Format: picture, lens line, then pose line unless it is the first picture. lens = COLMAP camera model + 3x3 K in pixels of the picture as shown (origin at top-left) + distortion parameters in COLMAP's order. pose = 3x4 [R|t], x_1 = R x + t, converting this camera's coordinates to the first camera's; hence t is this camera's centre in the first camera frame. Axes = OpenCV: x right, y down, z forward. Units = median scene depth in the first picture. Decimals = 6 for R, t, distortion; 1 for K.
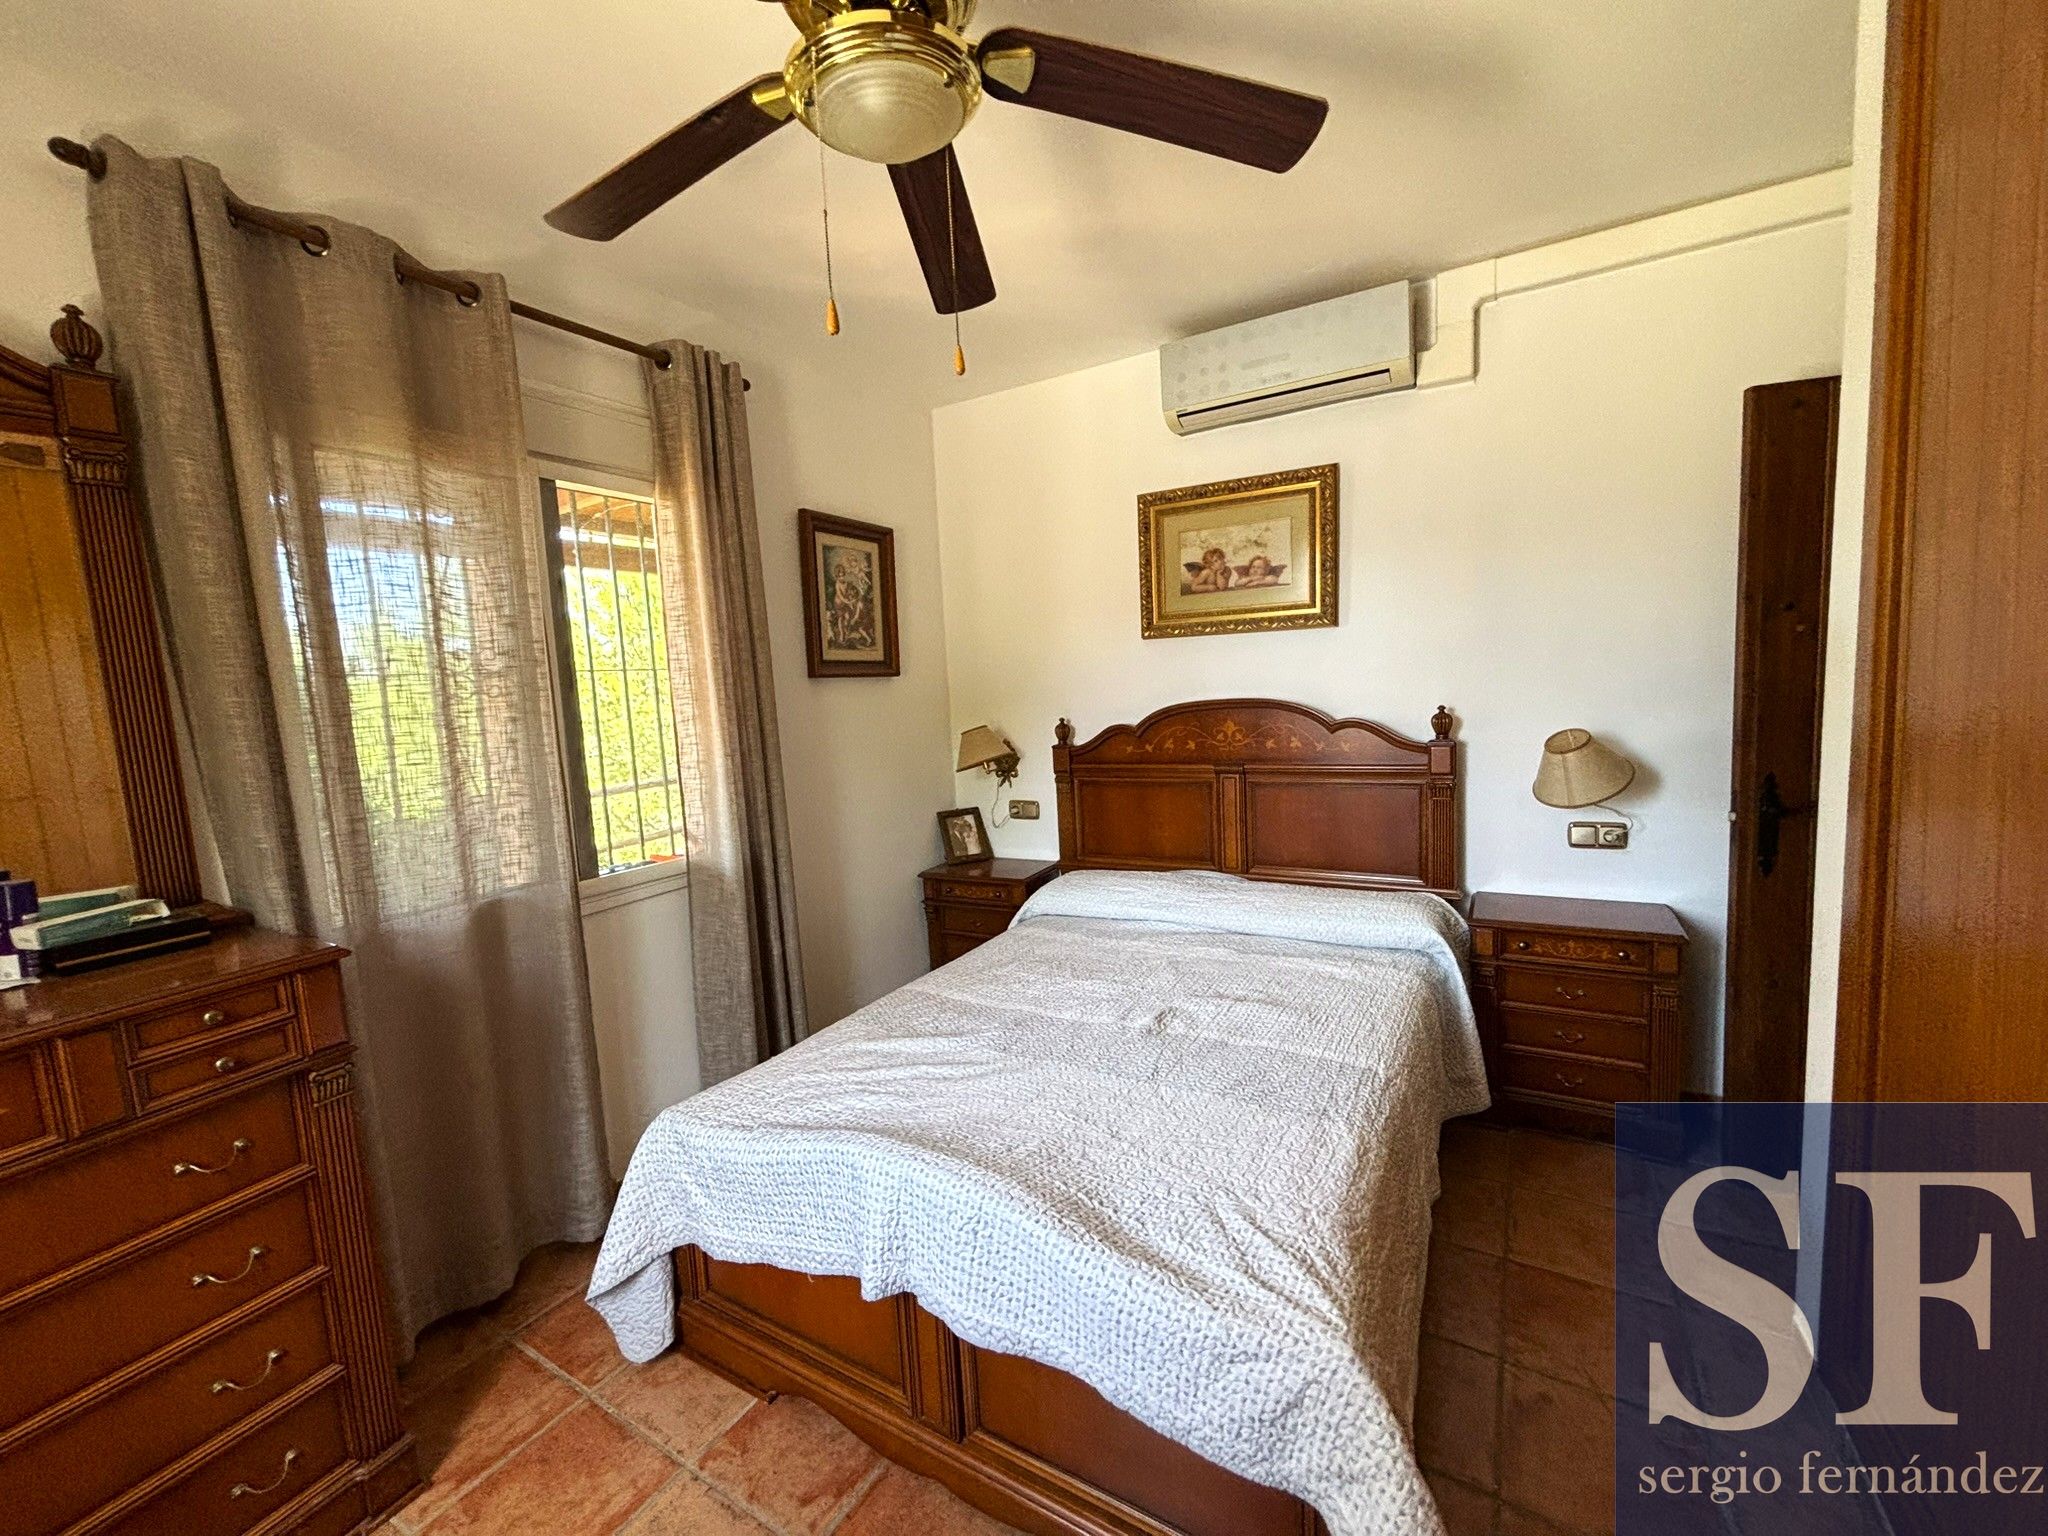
lens RADIAL K [[819.2, 0, 1021.7], [0, 819.2, 771.4], [0, 0, 1]] dist [0.001167, -0.000340]
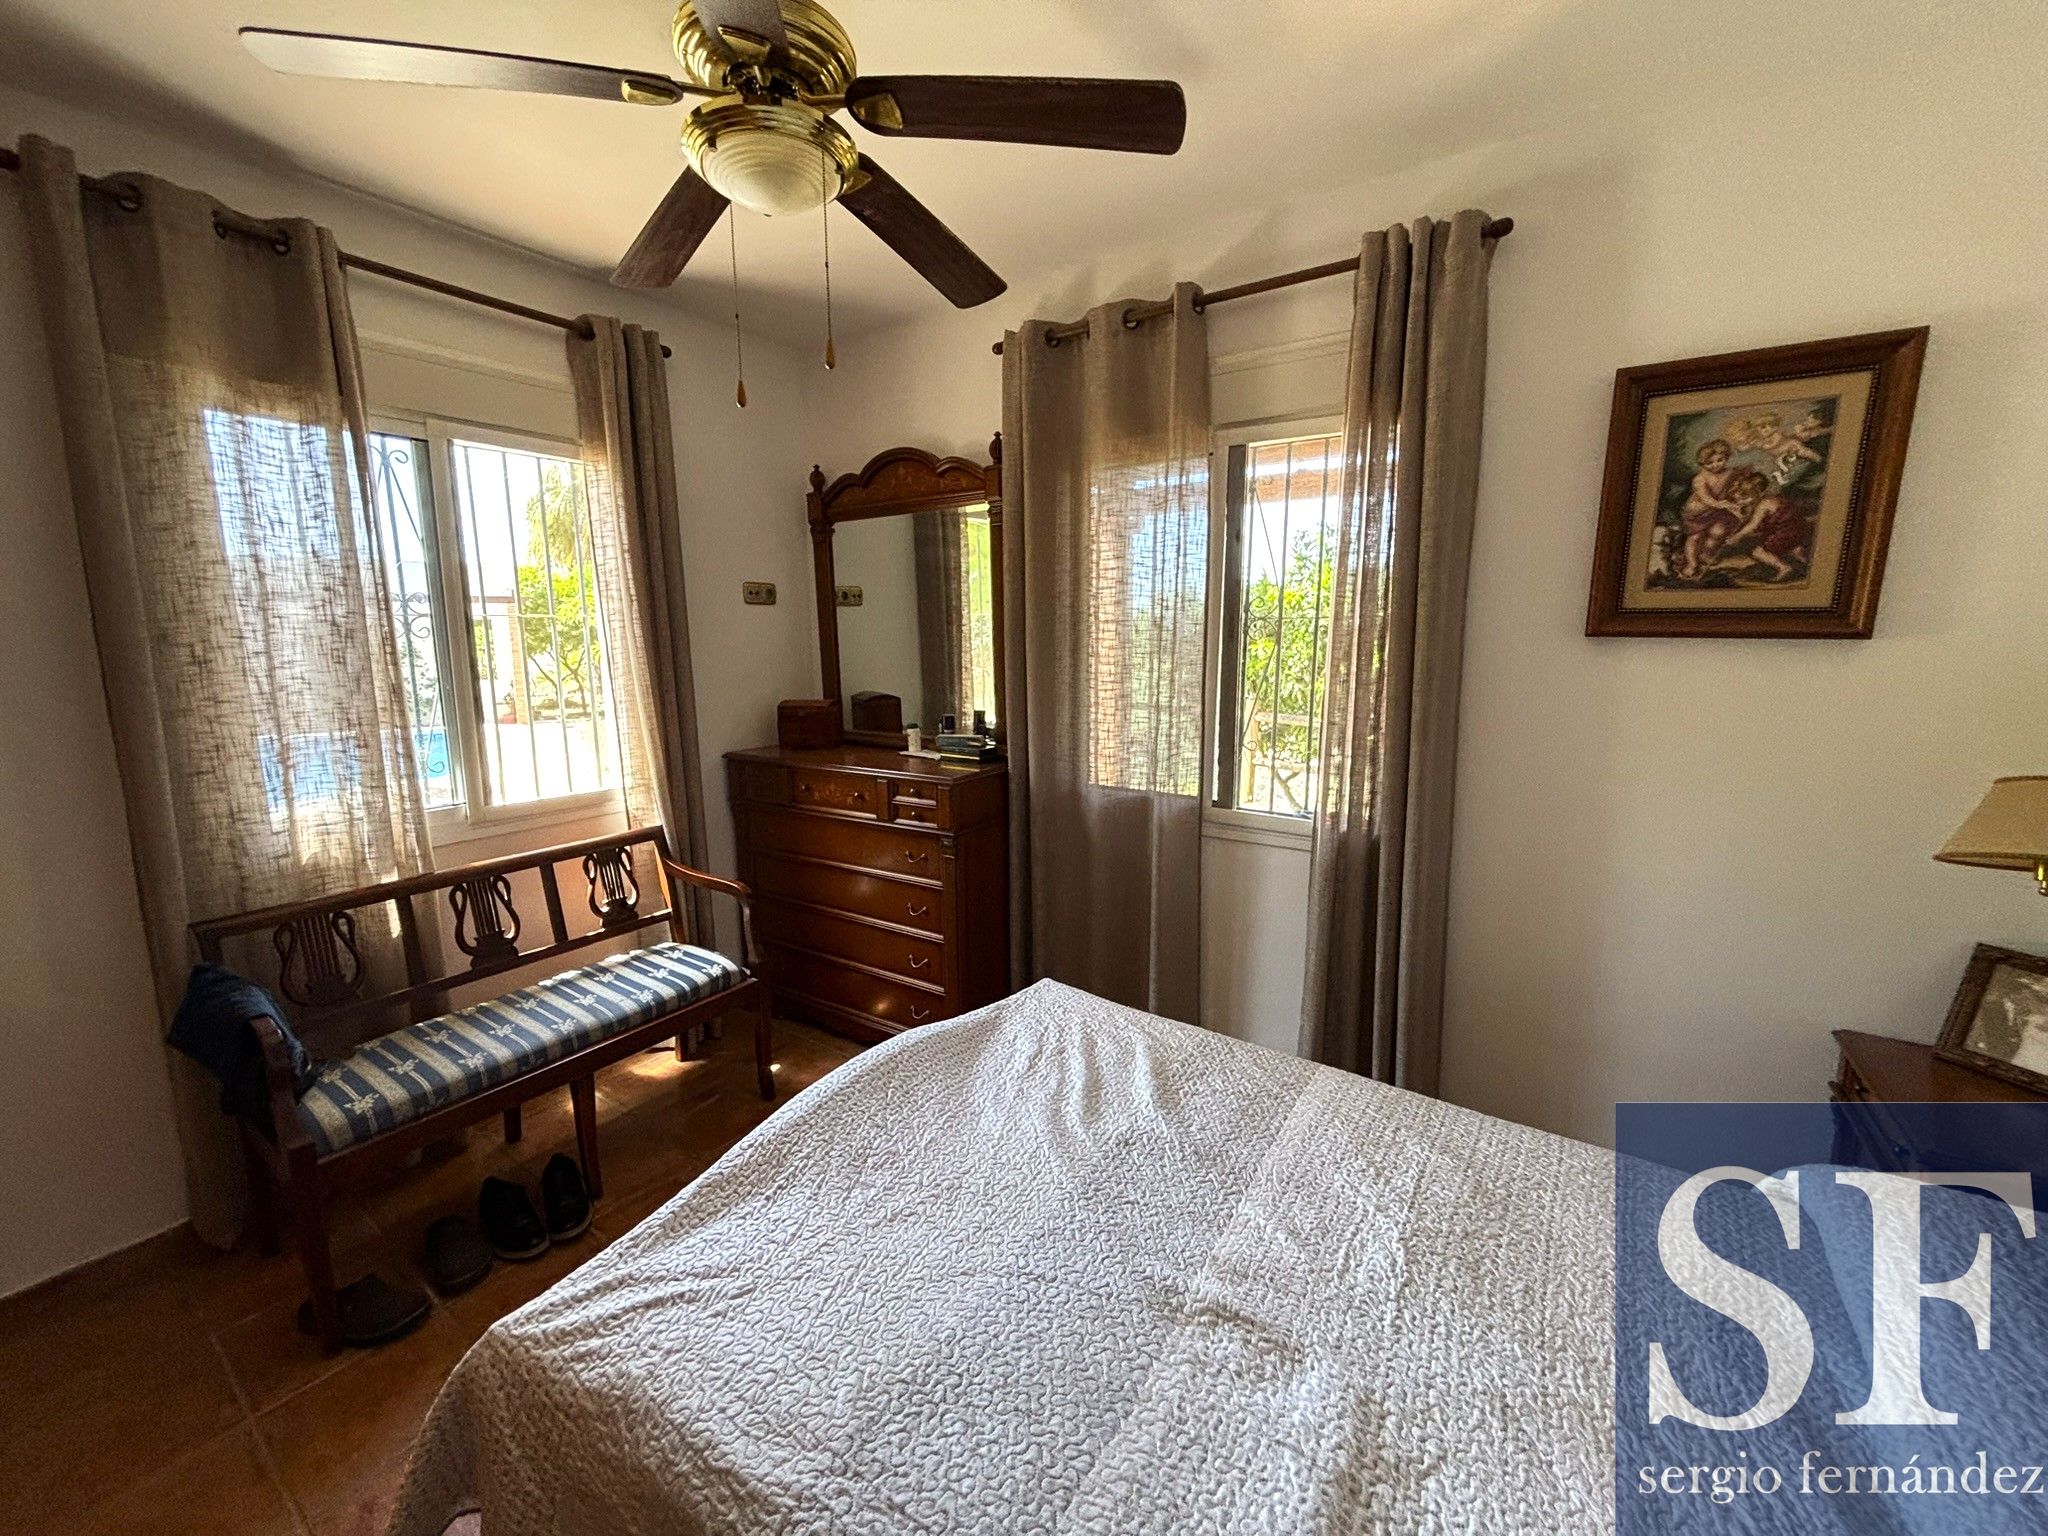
lens RADIAL K [[819.2, 0, 1024.2], [0, 819.2, 764.7], [0, 0, 1]] dist [0.001167, -0.000340]
pose [[-0.058529, 0.229956, -0.971439, 0.432157], [-0.092639, 0.967657, 0.234642, -0.124638], [0.993978, 0.103727, -0.035333, 0.571601]]
